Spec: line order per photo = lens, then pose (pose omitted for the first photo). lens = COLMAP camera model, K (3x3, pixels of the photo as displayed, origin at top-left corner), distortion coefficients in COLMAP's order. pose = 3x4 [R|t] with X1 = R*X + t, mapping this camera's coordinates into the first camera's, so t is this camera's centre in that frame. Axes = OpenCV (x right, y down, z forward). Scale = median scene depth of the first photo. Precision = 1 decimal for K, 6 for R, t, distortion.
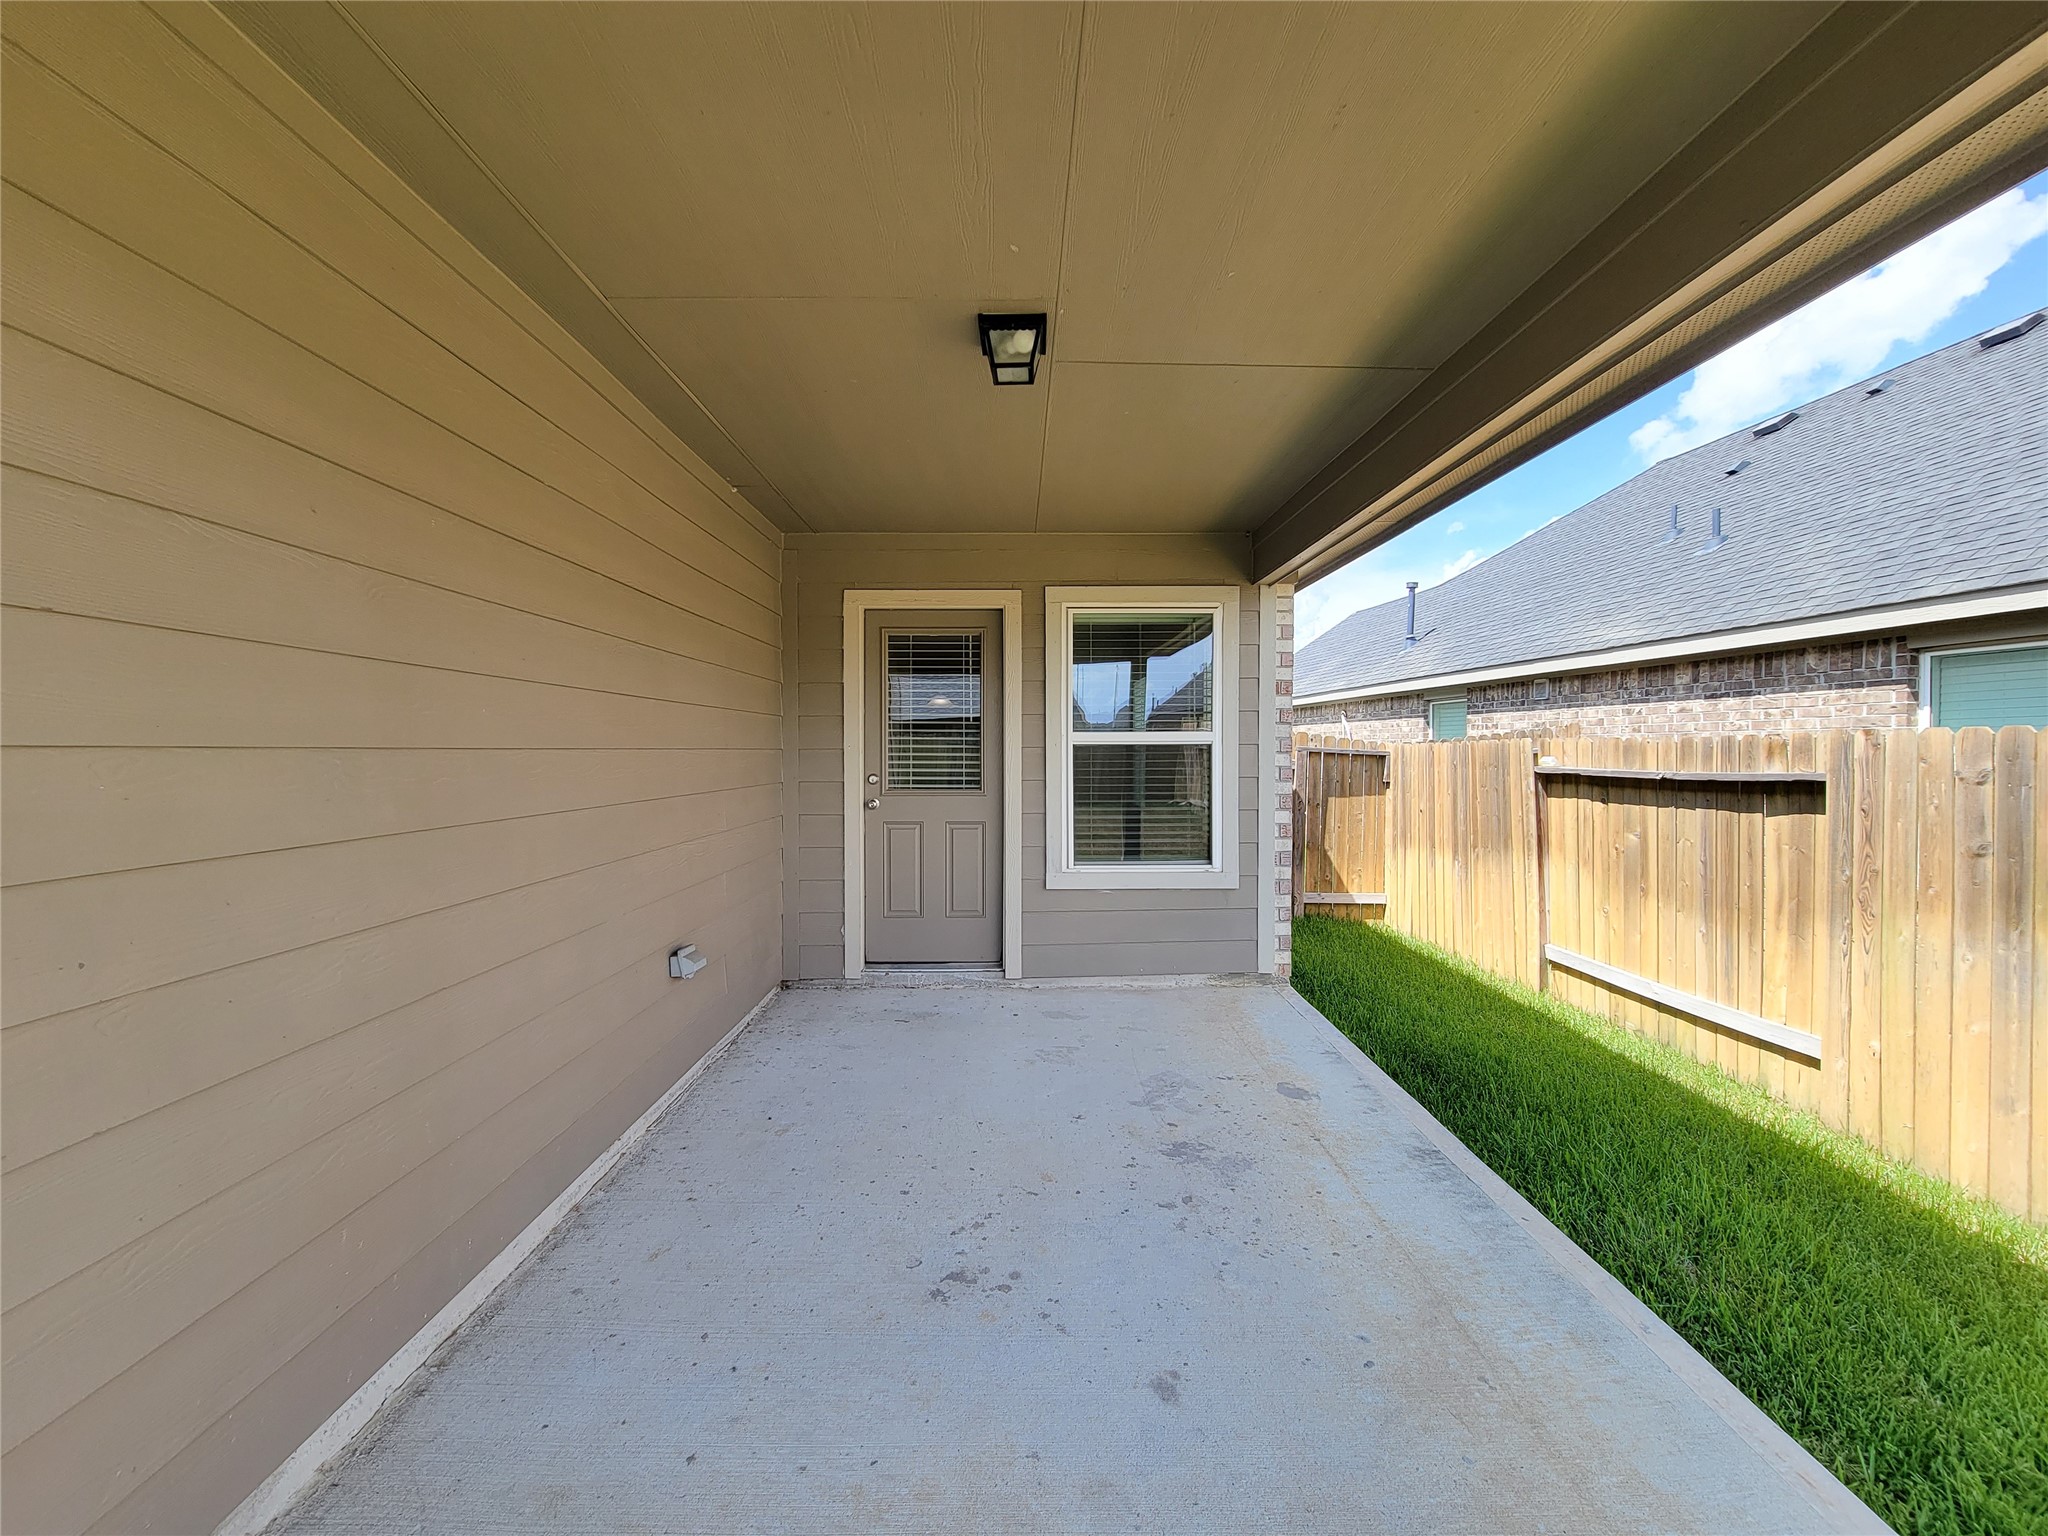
lens RADIAL K [[821.2, 0, 1019.7], [0, 821.2, 754.4], [0, 0, 1]] dist [-0.002257, -0.000518]
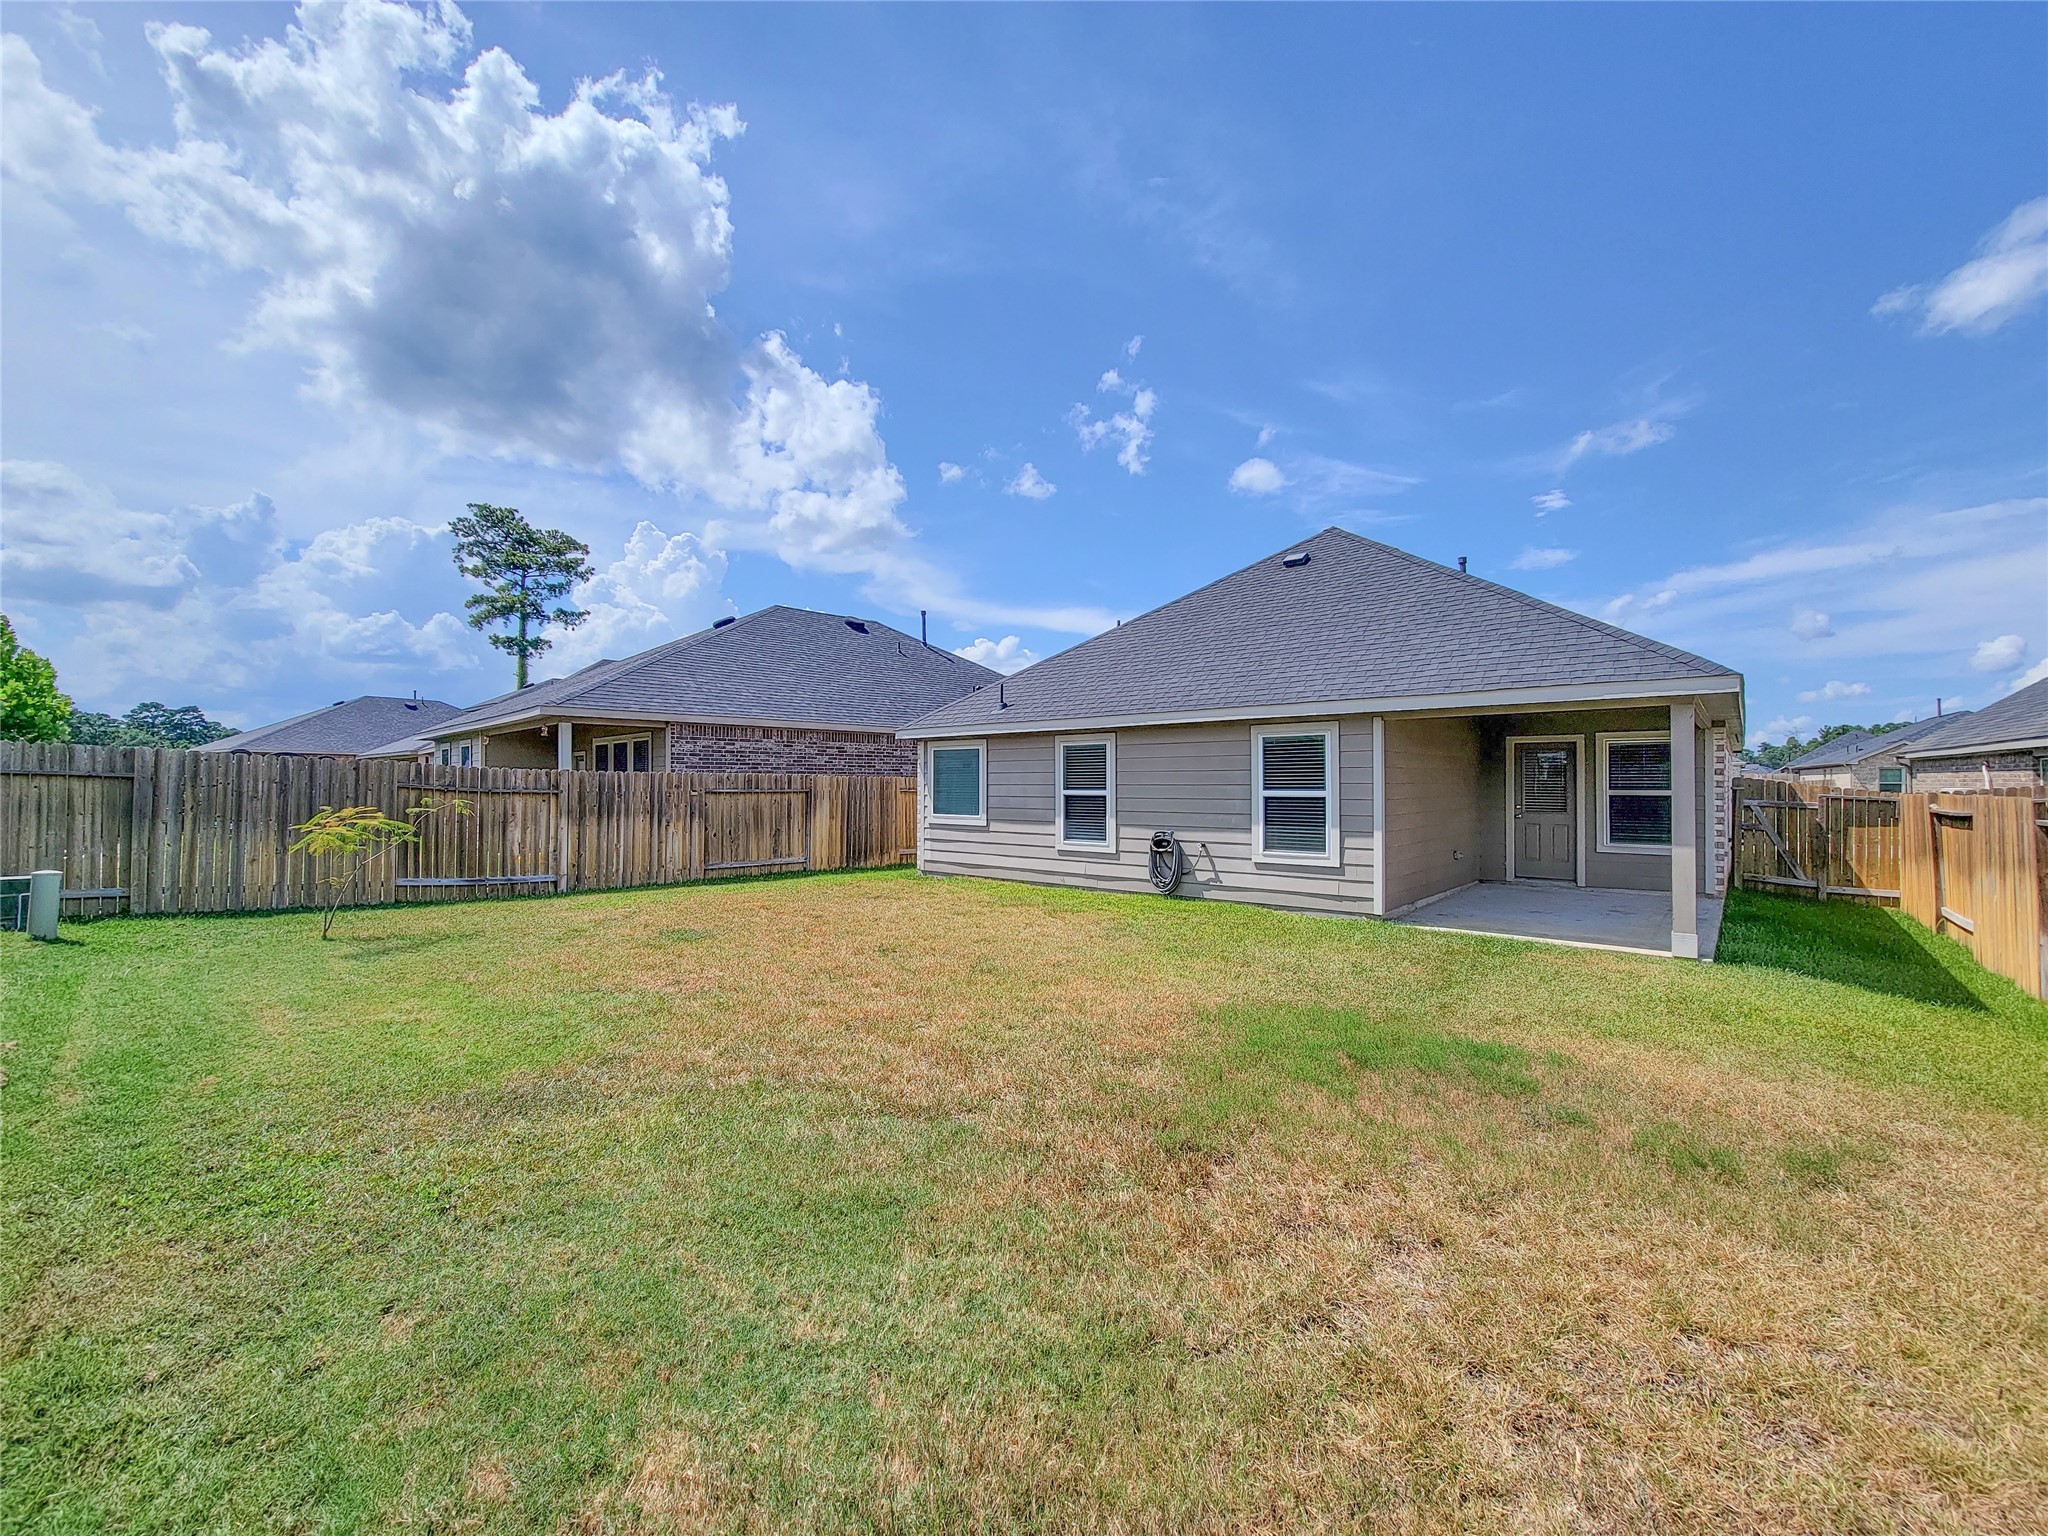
lens RADIAL K [[854.6, 0, 1042.5], [0, 854.6, 775.0], [0, 0, 1]] dist [0.007869, -0.006081]
pose [[0.754262, -0.002438, -0.656569, 0.425257], [-0.006546, 0.999915, -0.011234, -0.028355], [0.656541, 0.012771, 0.754182, -1.868073]]
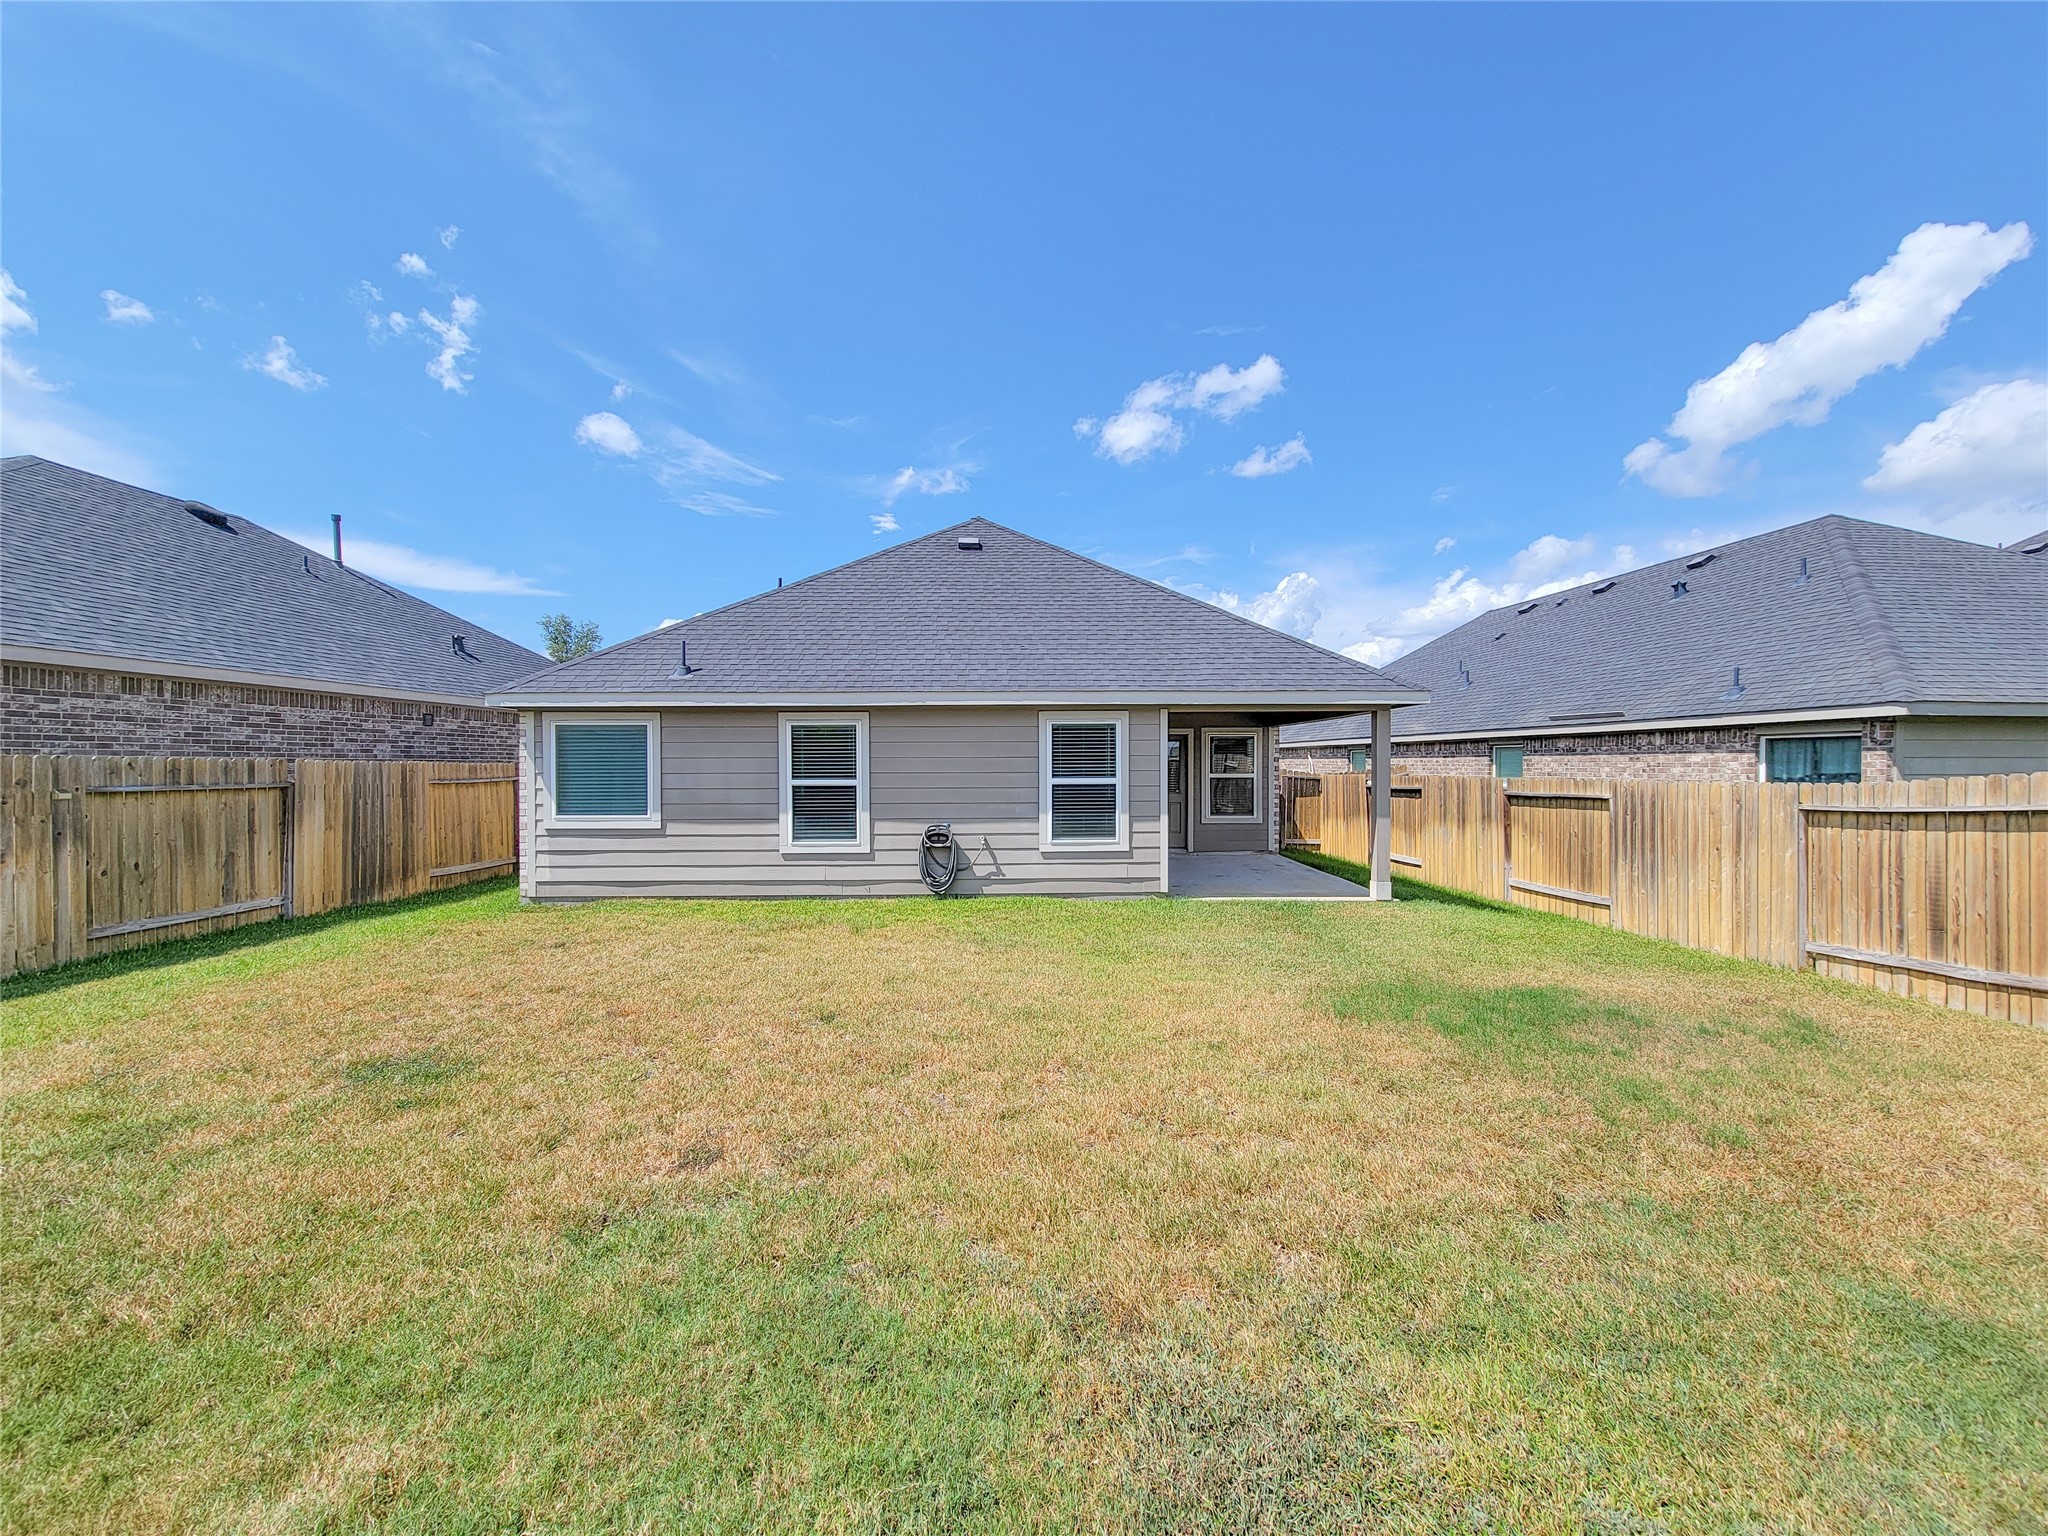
lens RADIAL K [[838.0, 0, 1022.9], [0, 838.0, 773.8], [0, 0, 1]] dist [0.012227, -0.007530]
pose [[0.999893, 0.001607, 0.014573, -0.615158], [-0.001694, 0.999981, 0.005960, -0.039435], [-0.014563, -0.005984, 0.999876, -1.941860]]
